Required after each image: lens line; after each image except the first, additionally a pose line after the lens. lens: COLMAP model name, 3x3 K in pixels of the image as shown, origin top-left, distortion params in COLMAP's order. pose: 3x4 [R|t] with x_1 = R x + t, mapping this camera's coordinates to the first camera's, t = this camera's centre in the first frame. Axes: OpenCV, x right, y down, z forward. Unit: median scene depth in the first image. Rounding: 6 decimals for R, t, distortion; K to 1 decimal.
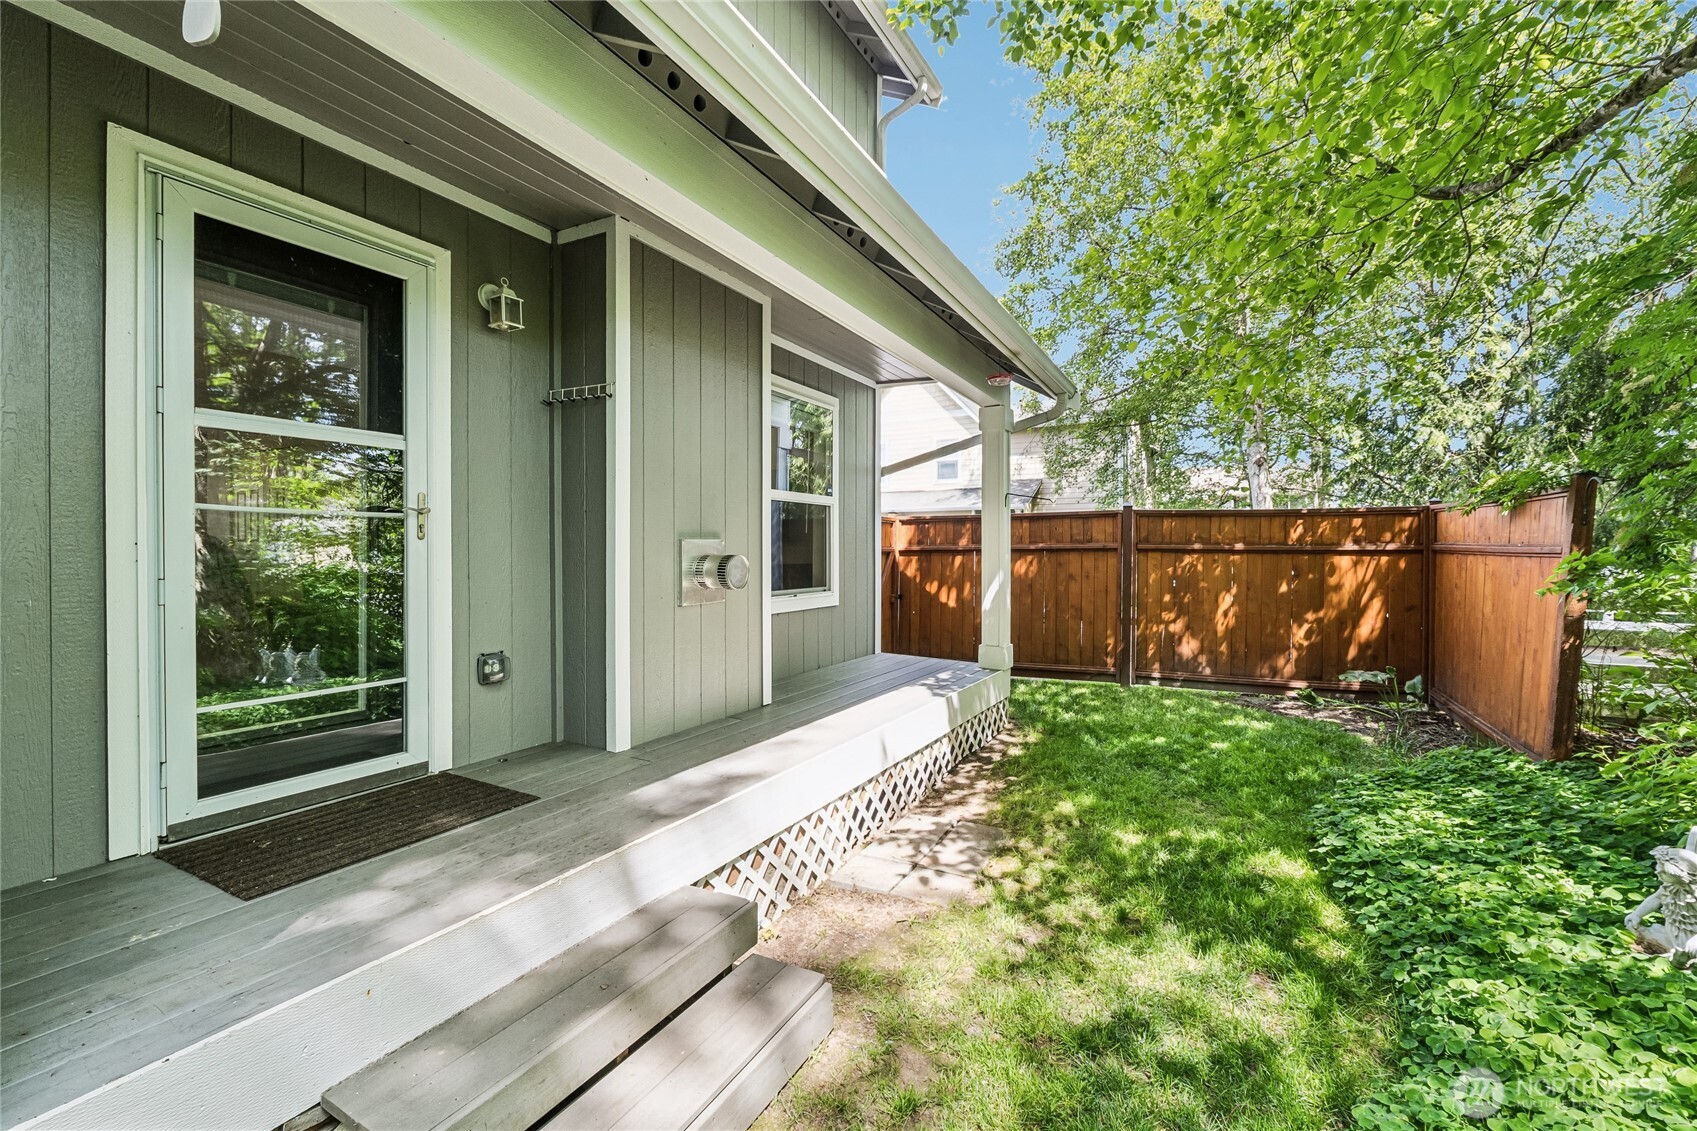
lens RADIAL K [[723.4, 0, 875.0], [0, 723.4, 568.4], [0, 0, 1]] dist [-0.003033, -0.000412]
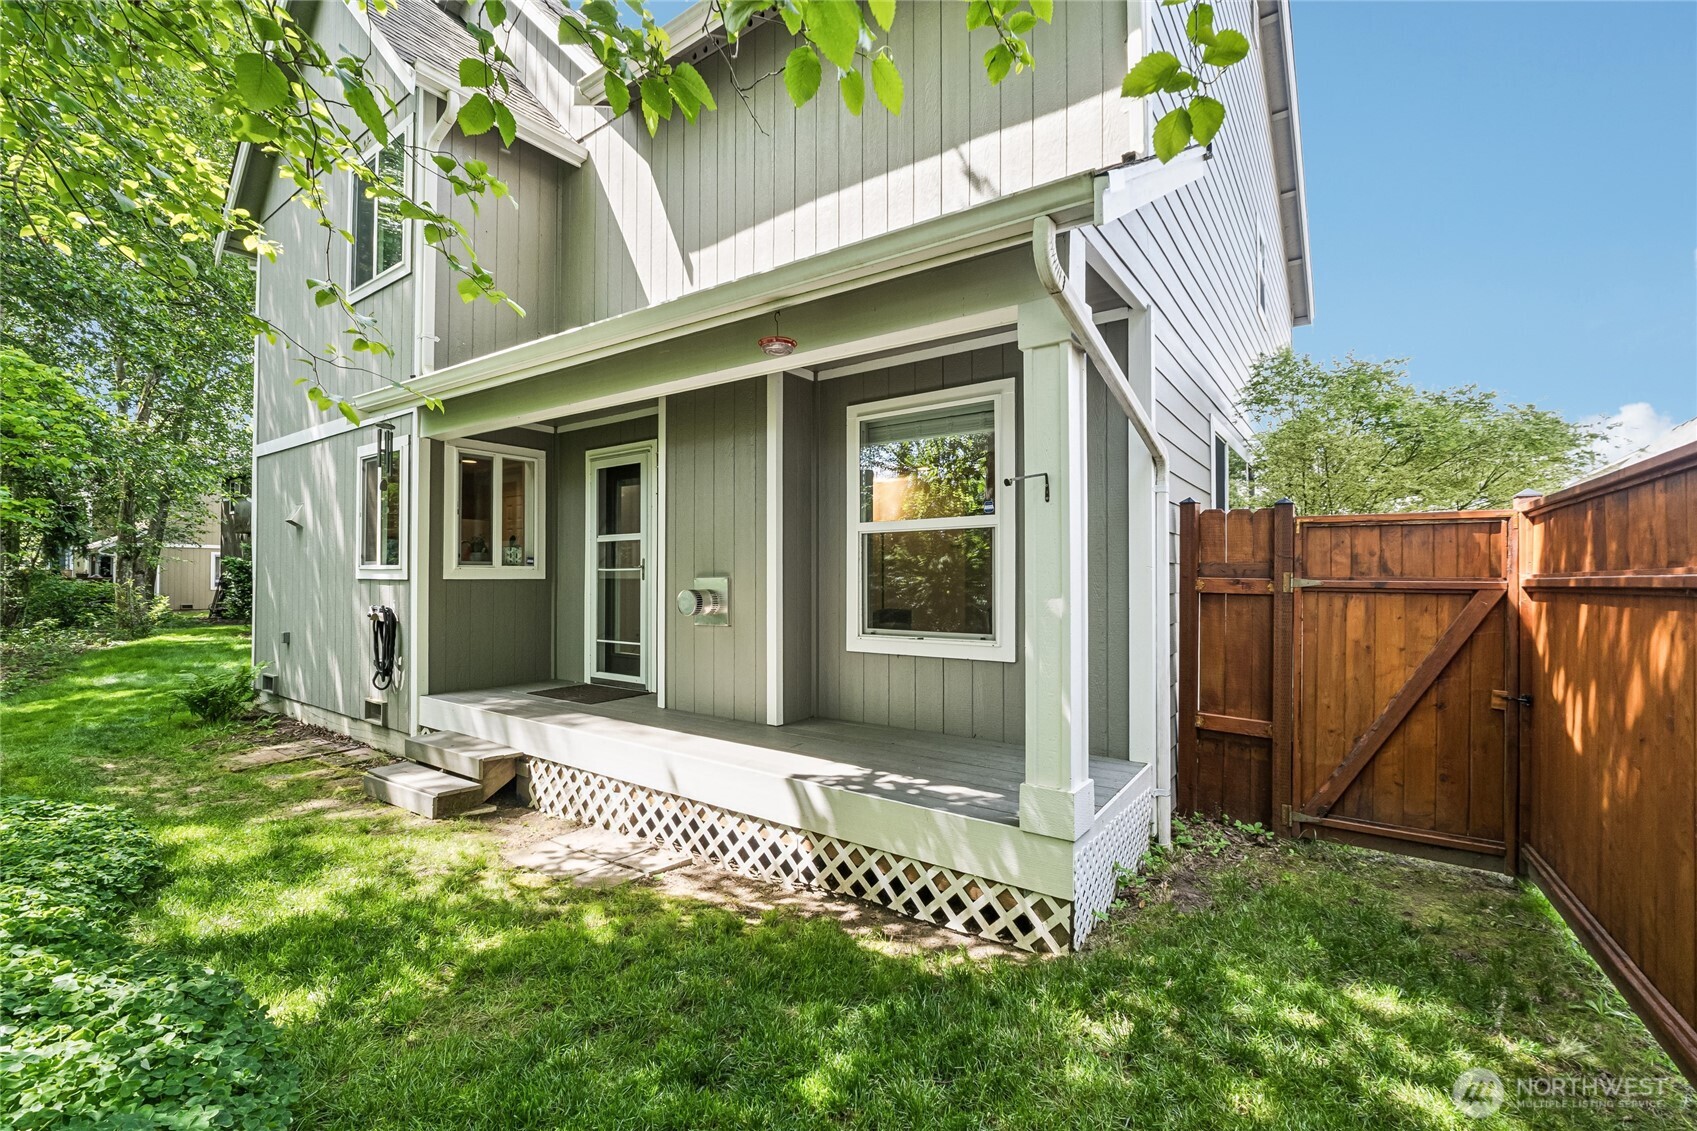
lens RADIAL K [[723.4, 0, 875.0], [0, 723.4, 568.4], [0, 0, 1]] dist [-0.003033, -0.000412]
pose [[-0.134360, 0.008093, -0.990899, 1.153899], [-0.011138, 0.999891, 0.009676, -0.080066], [0.990870, 0.012337, -0.134256, 1.602708]]
